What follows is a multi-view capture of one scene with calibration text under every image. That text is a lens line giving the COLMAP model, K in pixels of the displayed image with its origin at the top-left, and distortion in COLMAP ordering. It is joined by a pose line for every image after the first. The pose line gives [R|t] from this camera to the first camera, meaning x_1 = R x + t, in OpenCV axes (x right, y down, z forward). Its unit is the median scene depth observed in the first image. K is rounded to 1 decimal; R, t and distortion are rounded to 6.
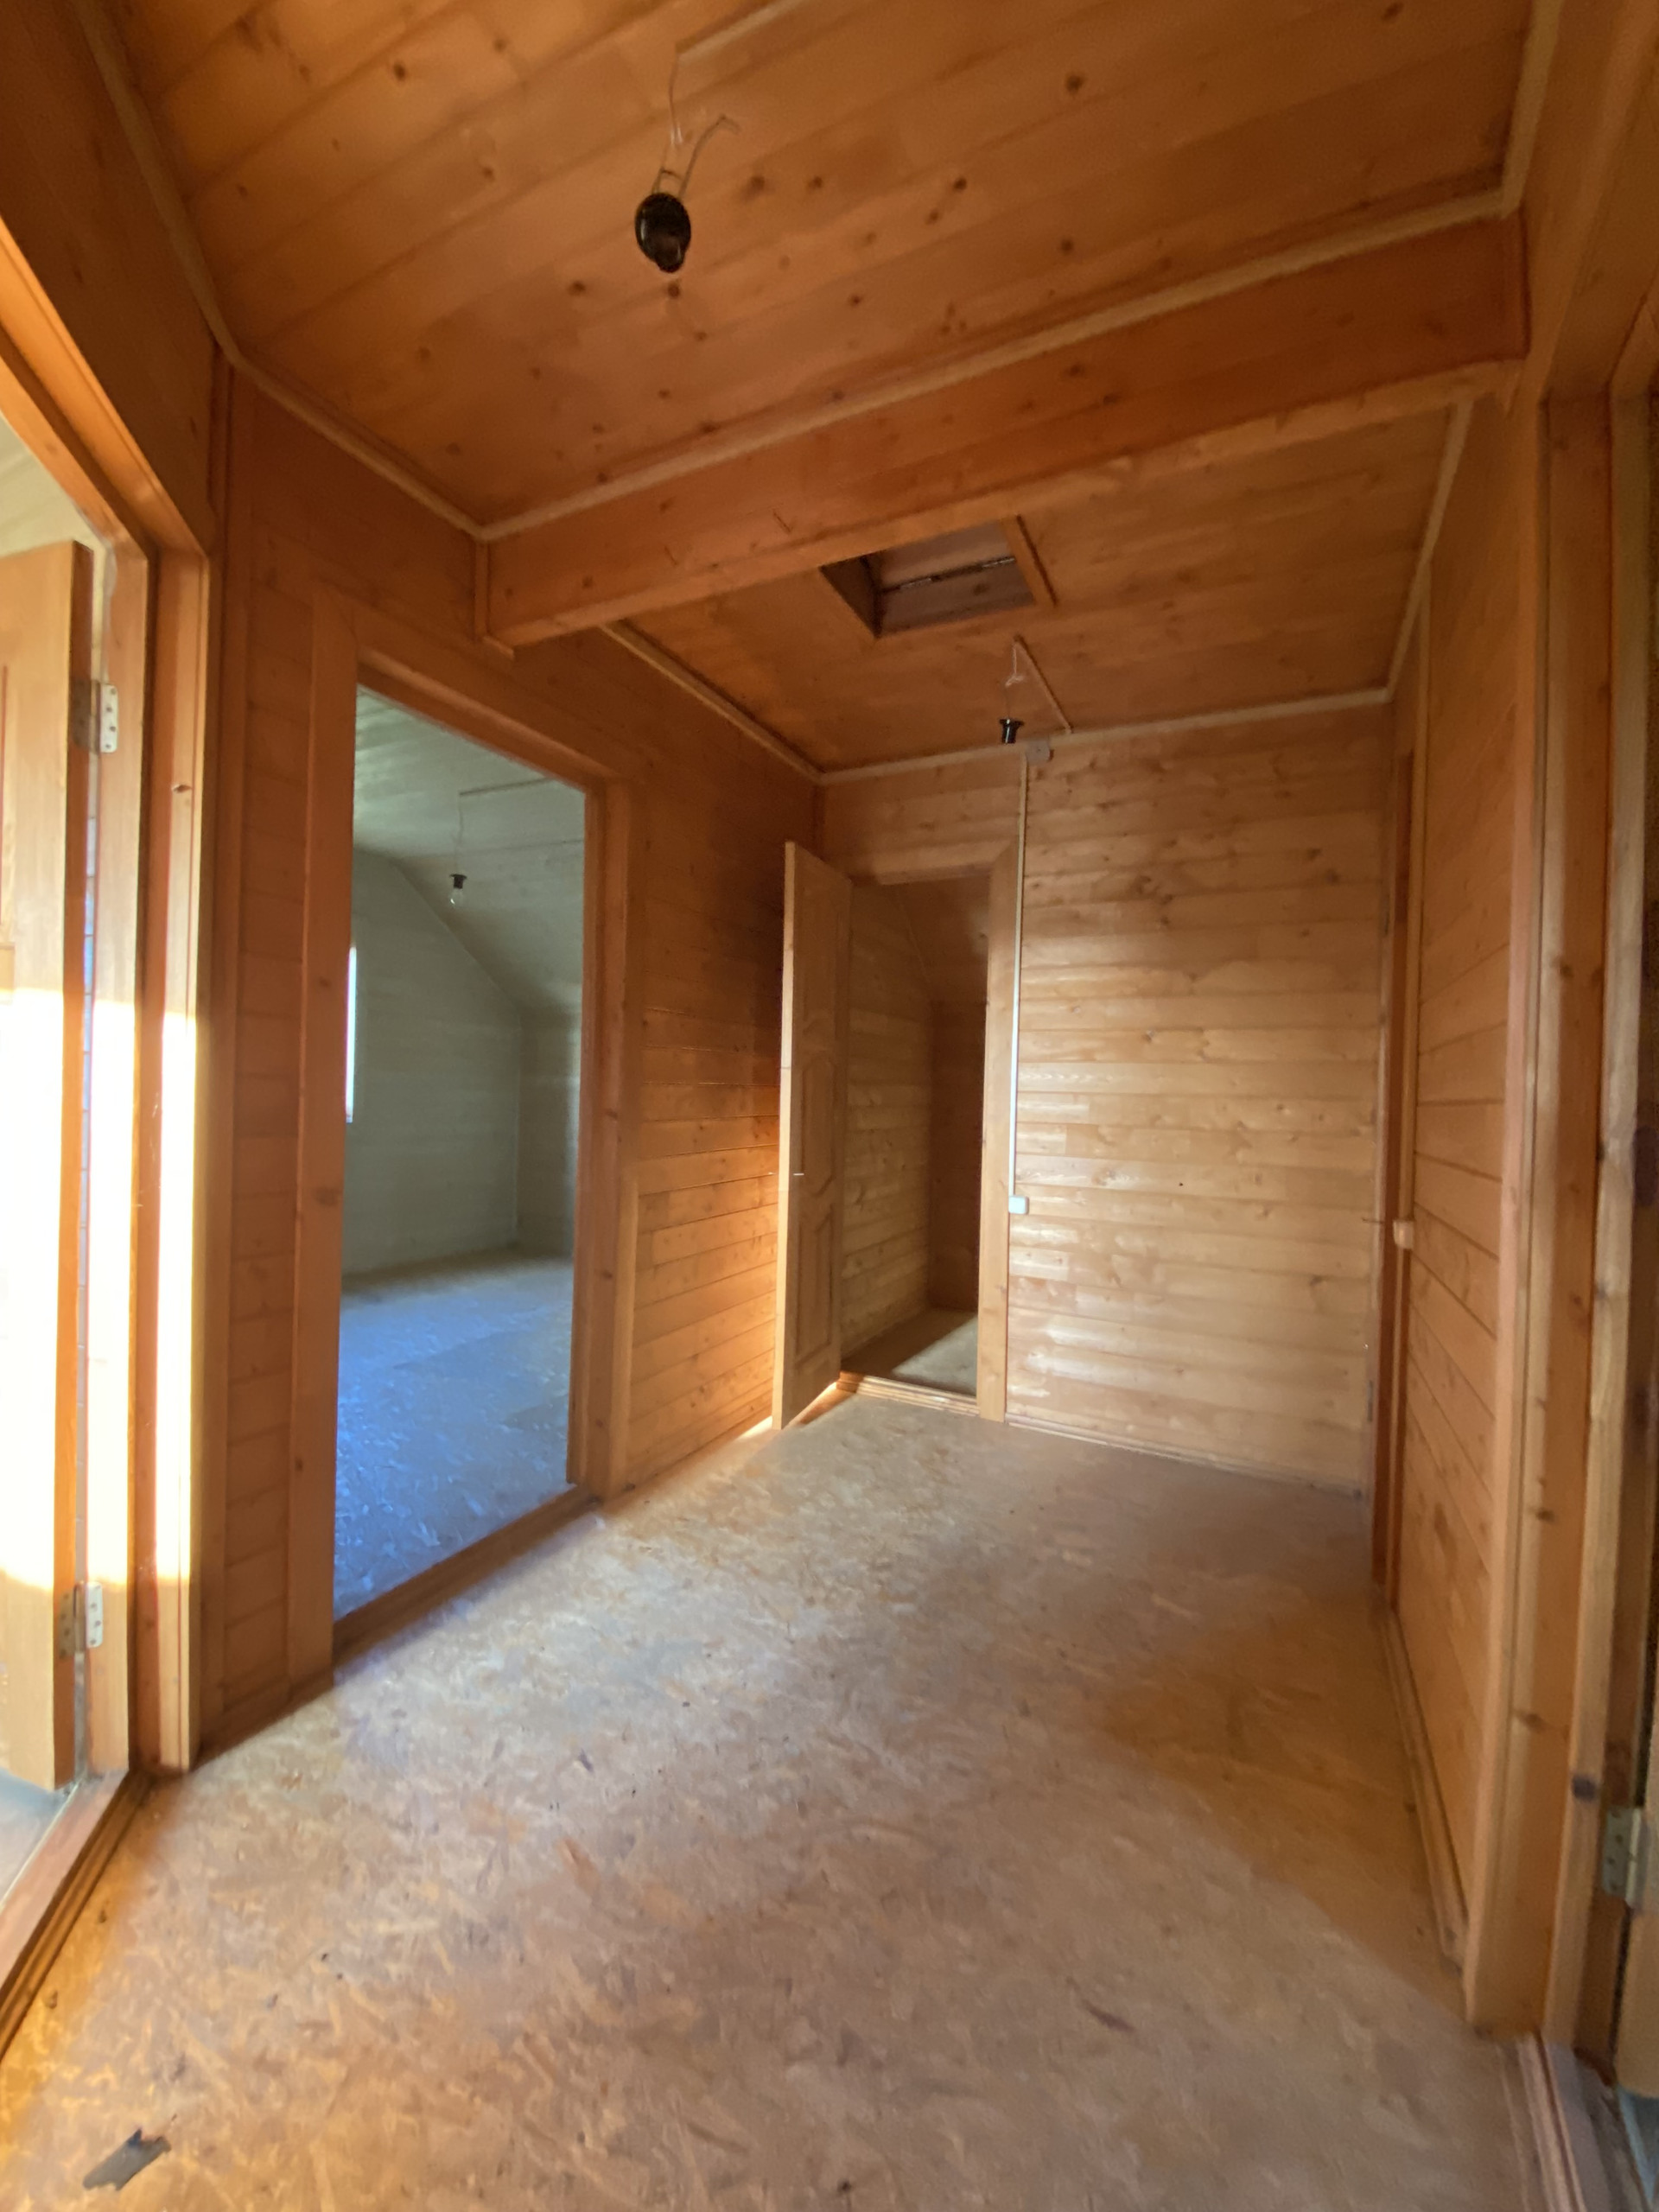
lens RADIAL K [[898.2, 0, 831.4], [0, 898.2, 1105.2], [0, 0, 1]] dist [0.001045, -0.002753]
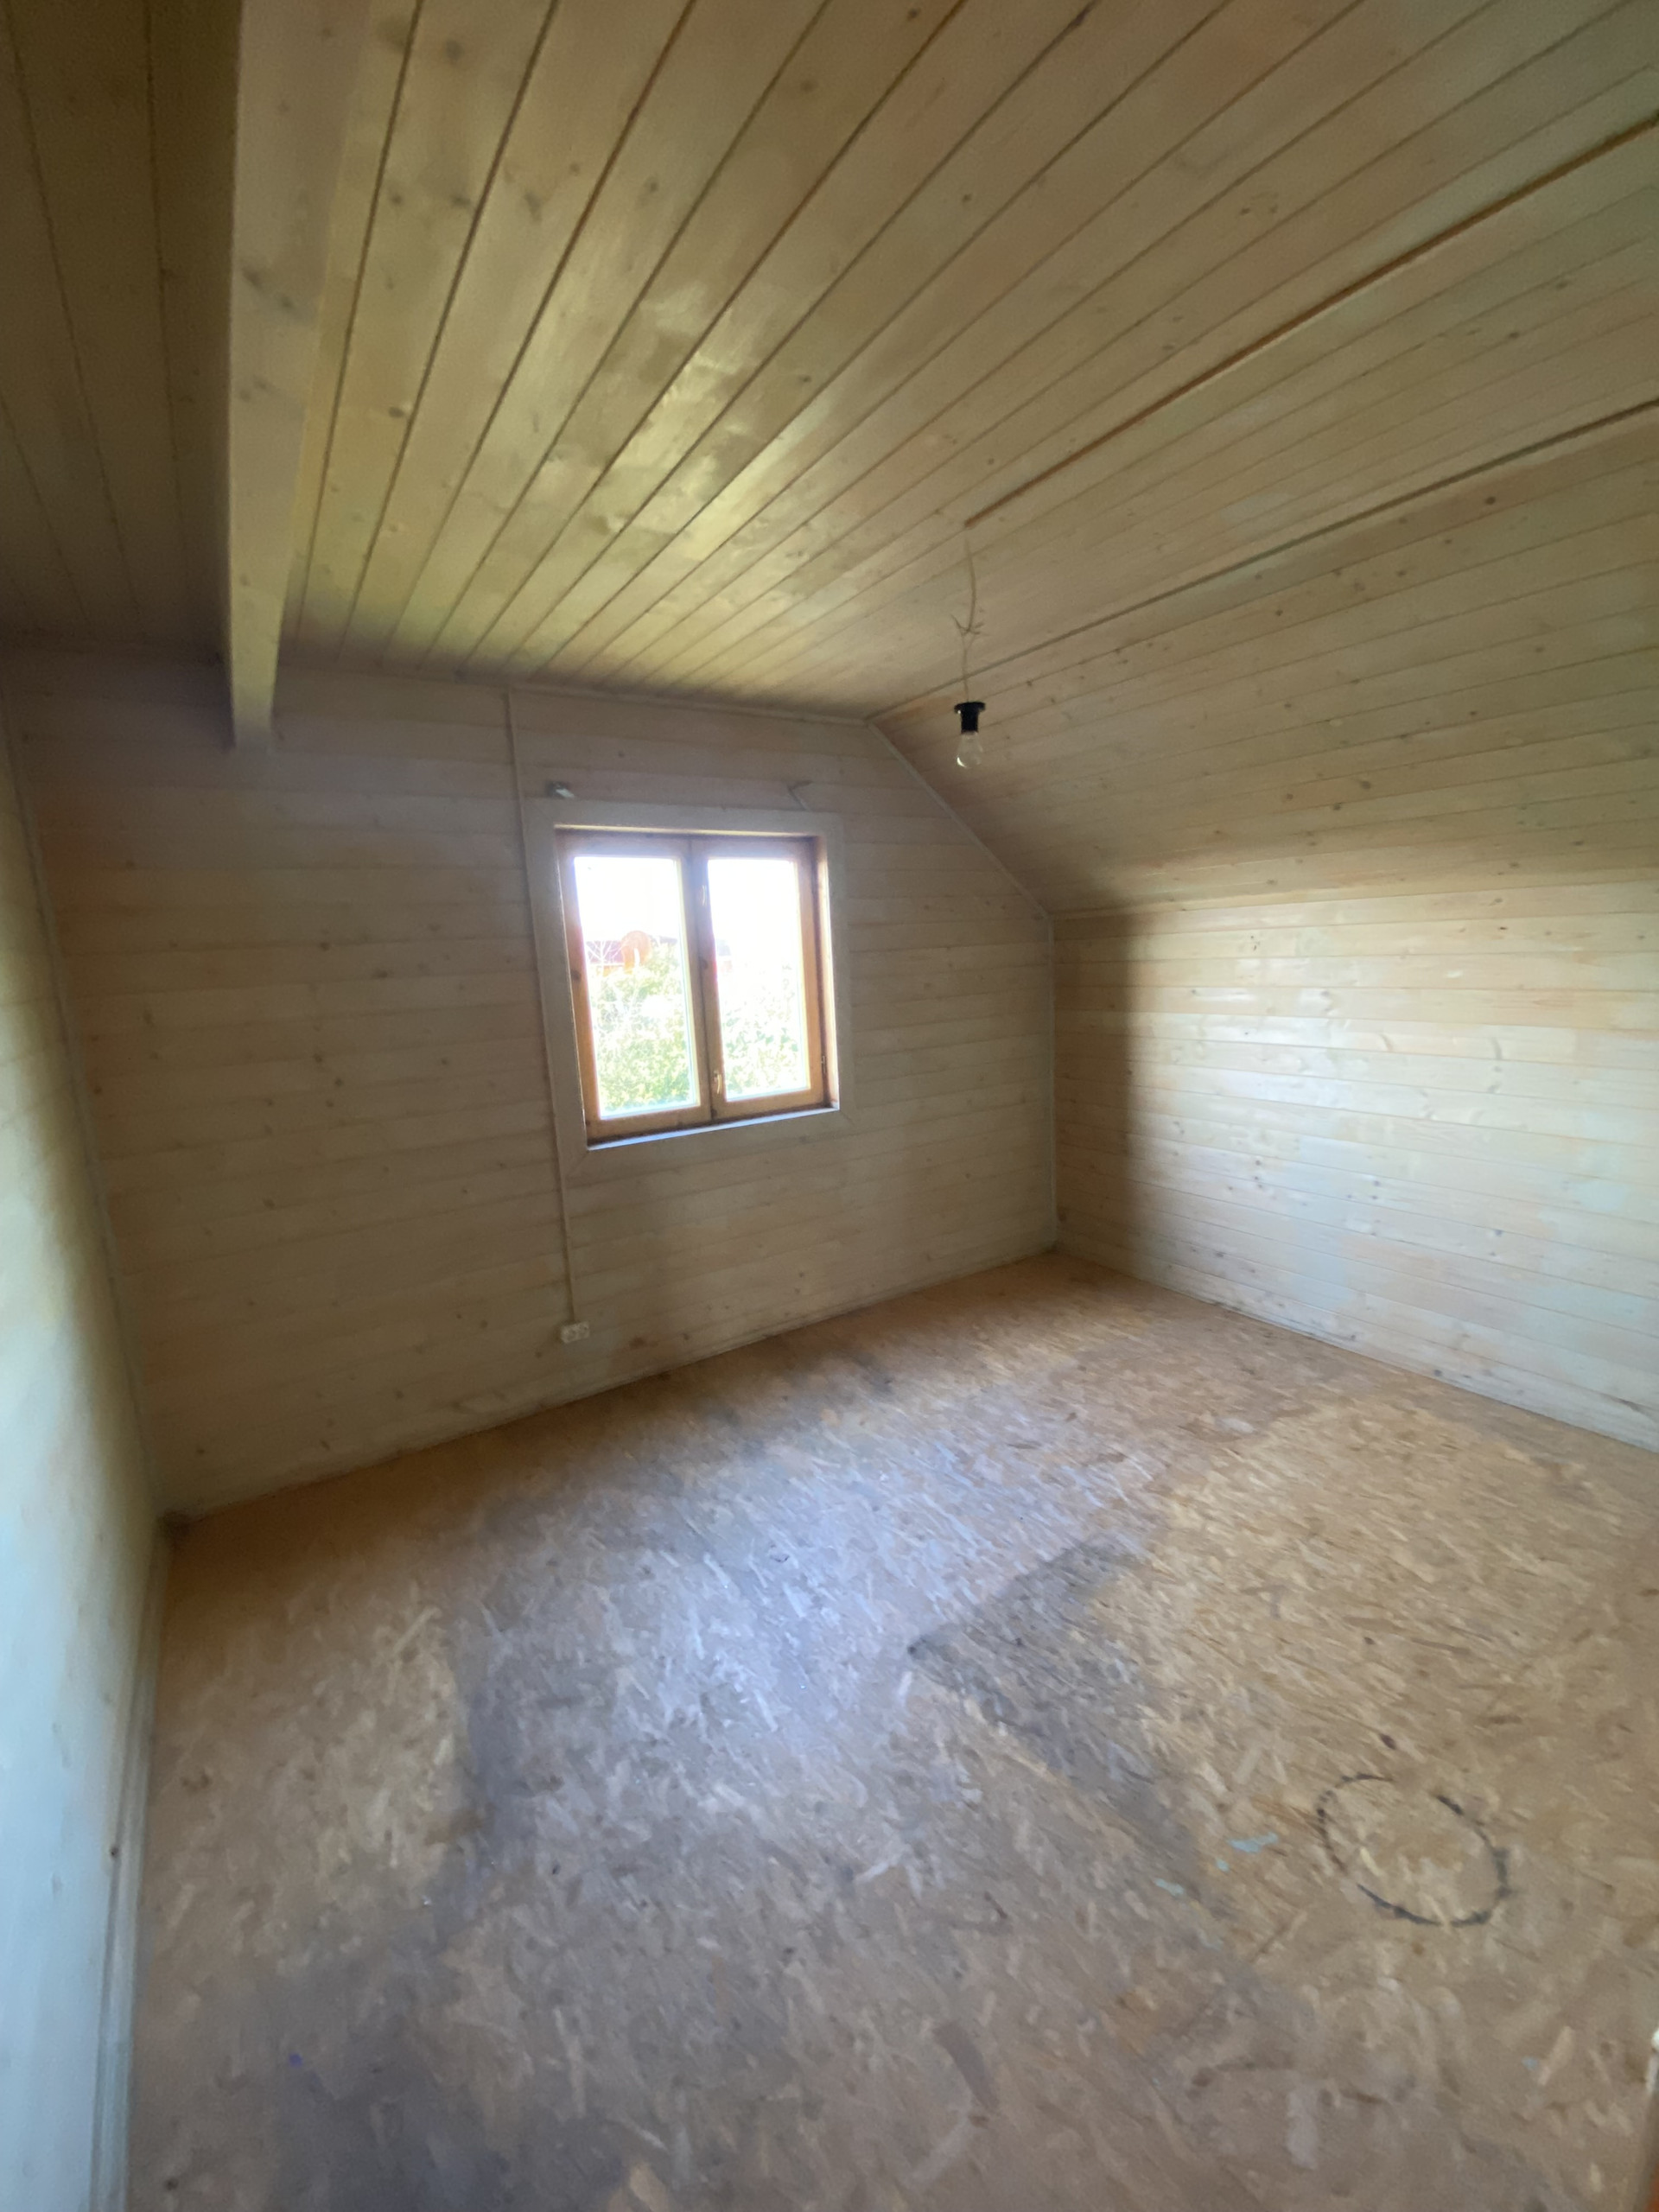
lens RADIAL K [[898.2, 0, 824.4], [0, 898.2, 1108.9], [0, 0, 1]] dist [0.001045, -0.002753]
pose [[0.856680, 0.014980, -0.515630, -0.215145], [0.071862, 0.986366, 0.148049, -0.108957], [0.510818, -0.163885, 0.843924, 0.480417]]
